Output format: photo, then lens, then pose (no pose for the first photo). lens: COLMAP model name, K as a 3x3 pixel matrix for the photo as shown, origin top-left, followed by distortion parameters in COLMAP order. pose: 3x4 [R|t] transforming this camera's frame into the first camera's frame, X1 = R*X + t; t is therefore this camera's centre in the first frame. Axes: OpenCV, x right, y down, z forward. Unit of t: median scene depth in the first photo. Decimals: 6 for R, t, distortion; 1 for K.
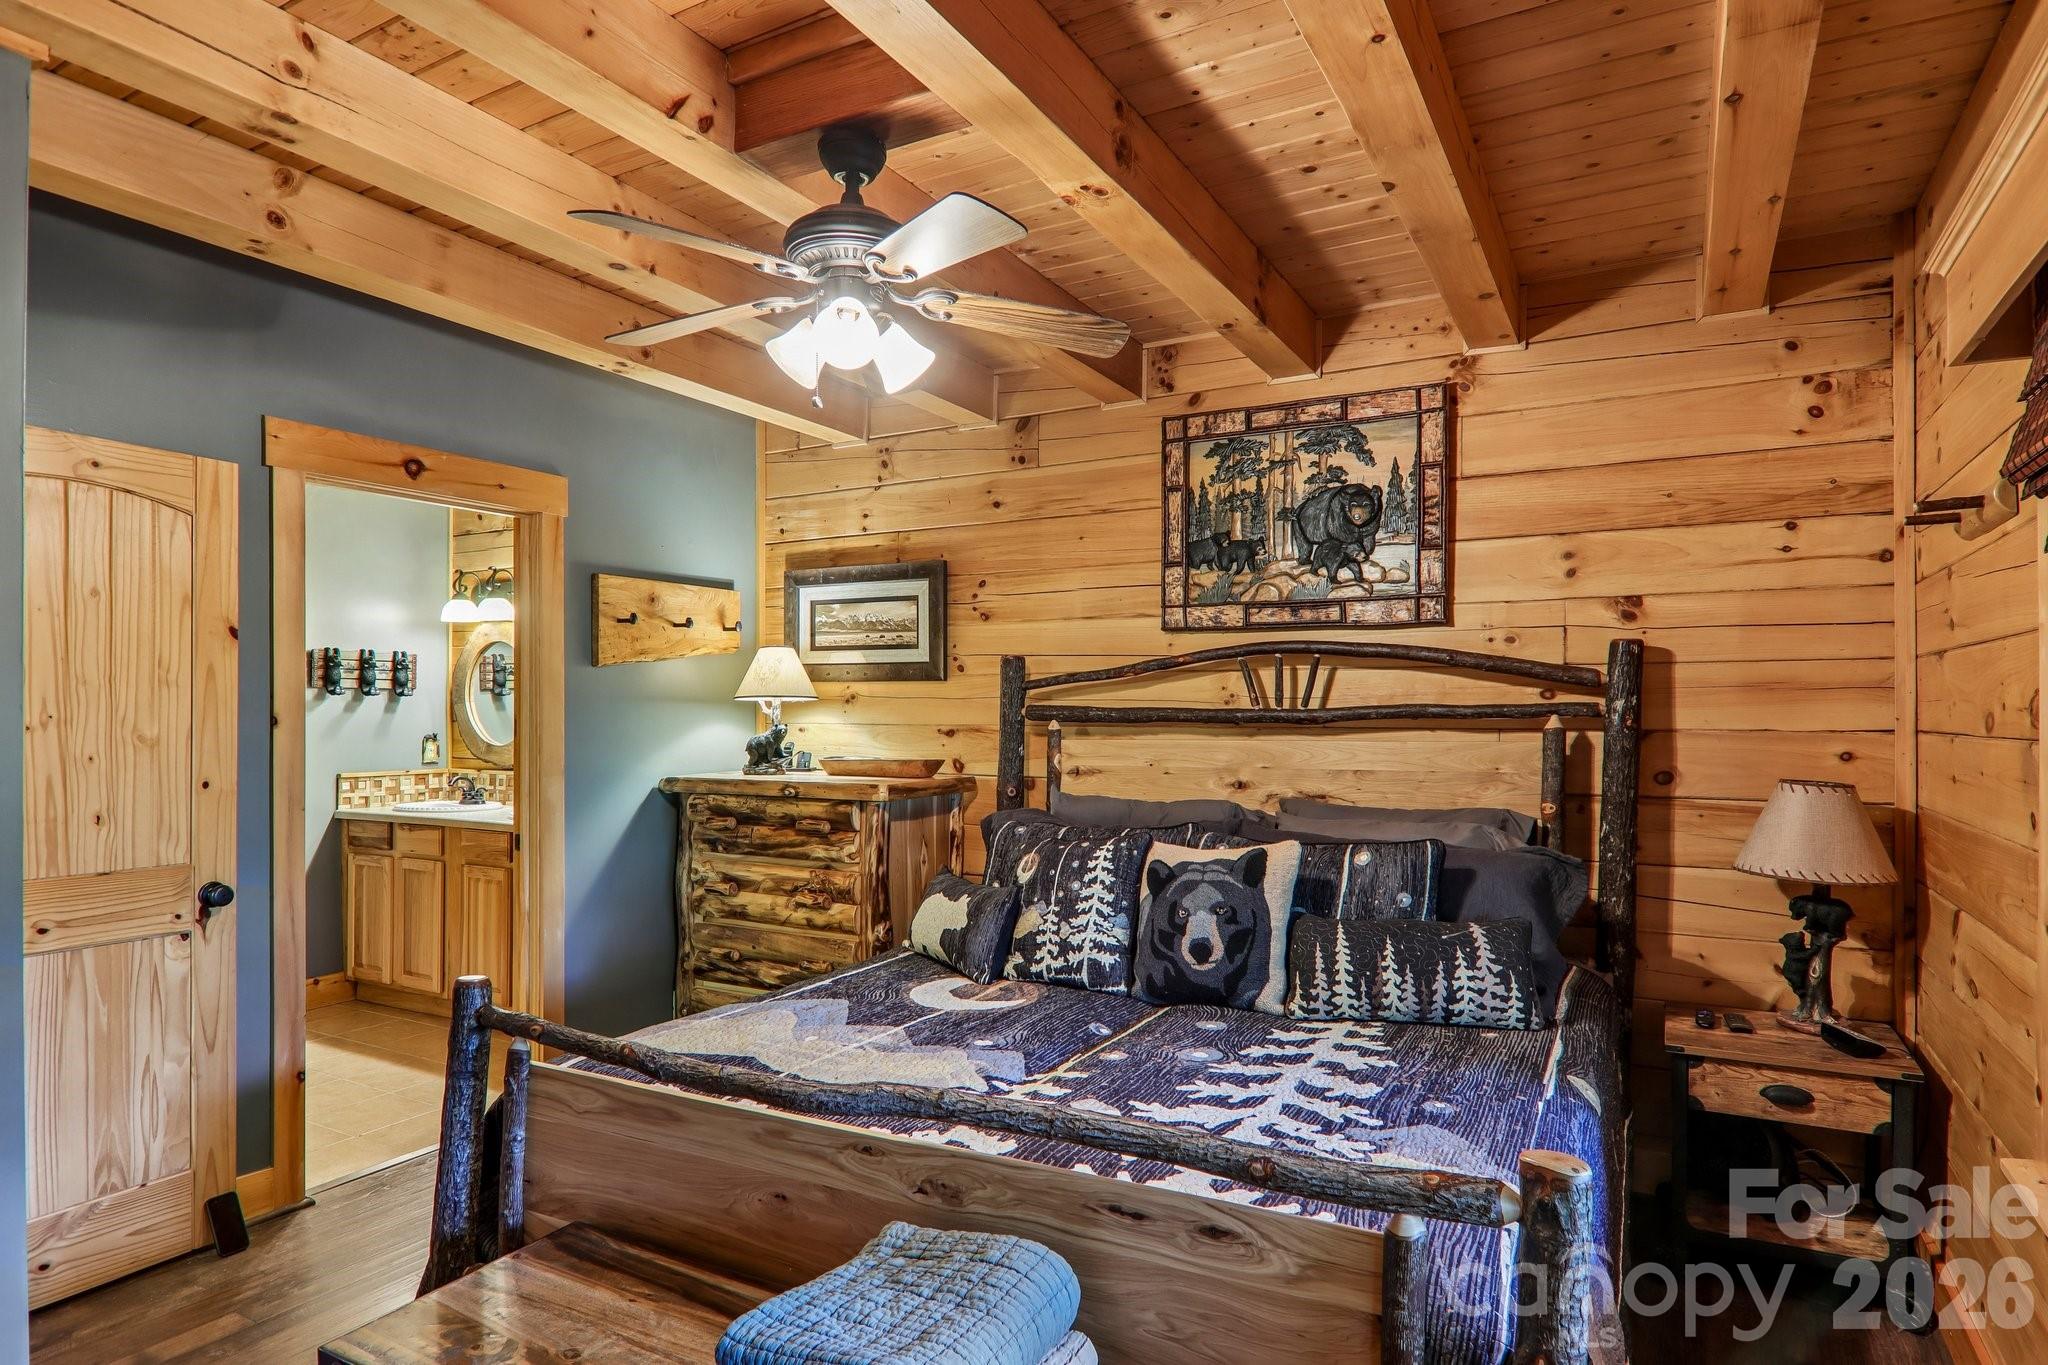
lens RADIAL K [[1141.8, 0, 1030.0], [0, 1141.8, 706.5], [0, 0, 1]] dist [0.003550, -0.015195]
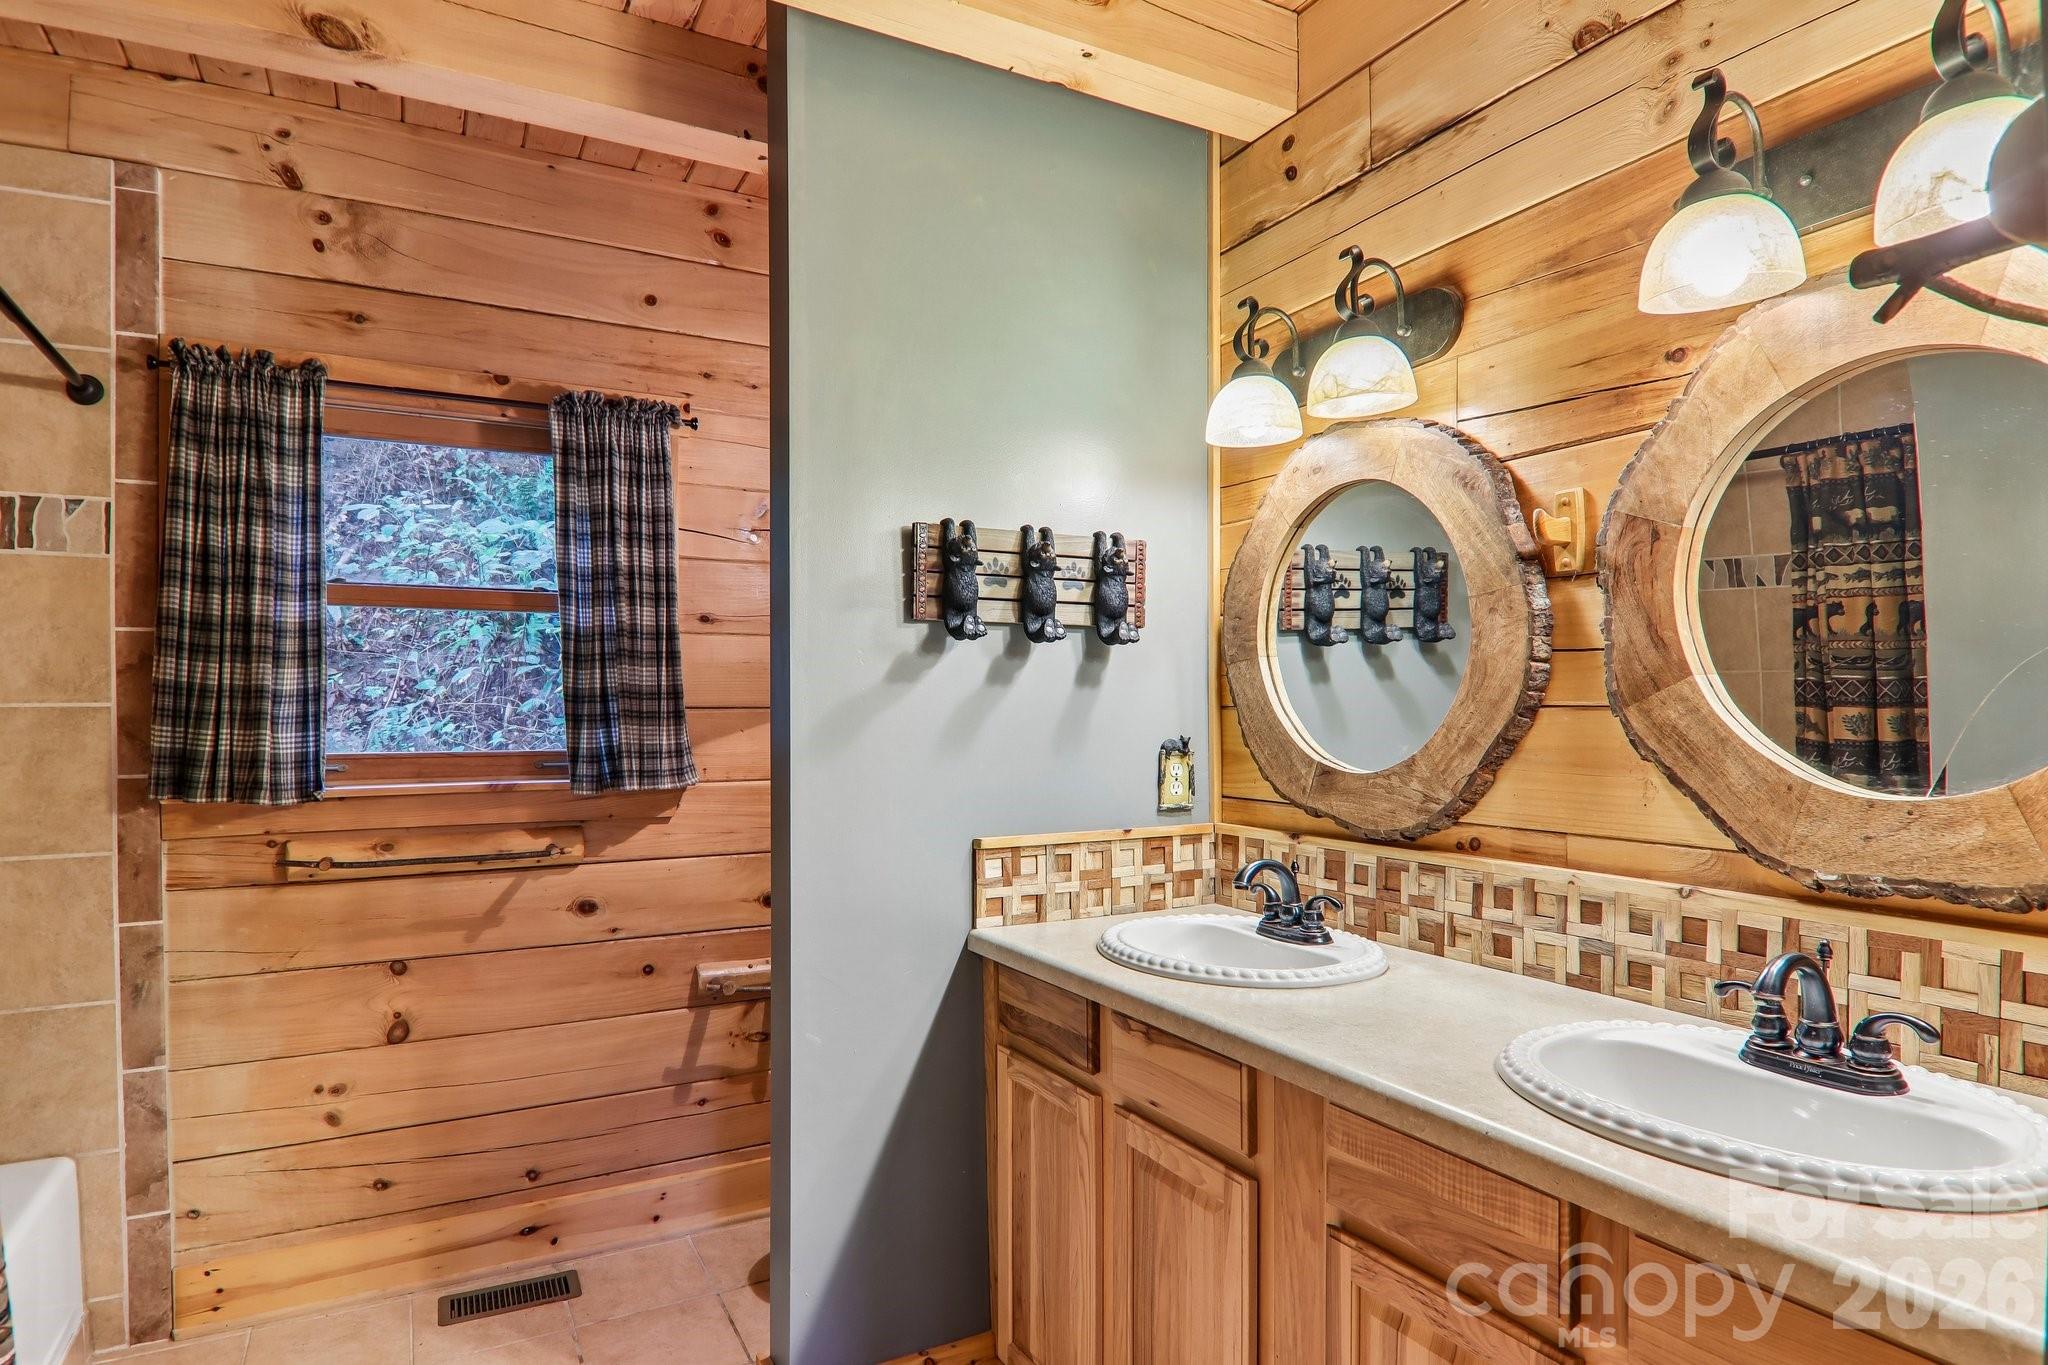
lens RADIAL K [[1141.8, 0, 1030.0], [0, 1141.8, 706.5], [0, 0, 1]] dist [0.003550, -0.015195]
pose [[0.849882, -0.006069, -0.526938, -0.377023], [0.008683, 0.999959, 0.002487, 0.011891], [0.526901, -0.006689, 0.849900, 0.666525]]
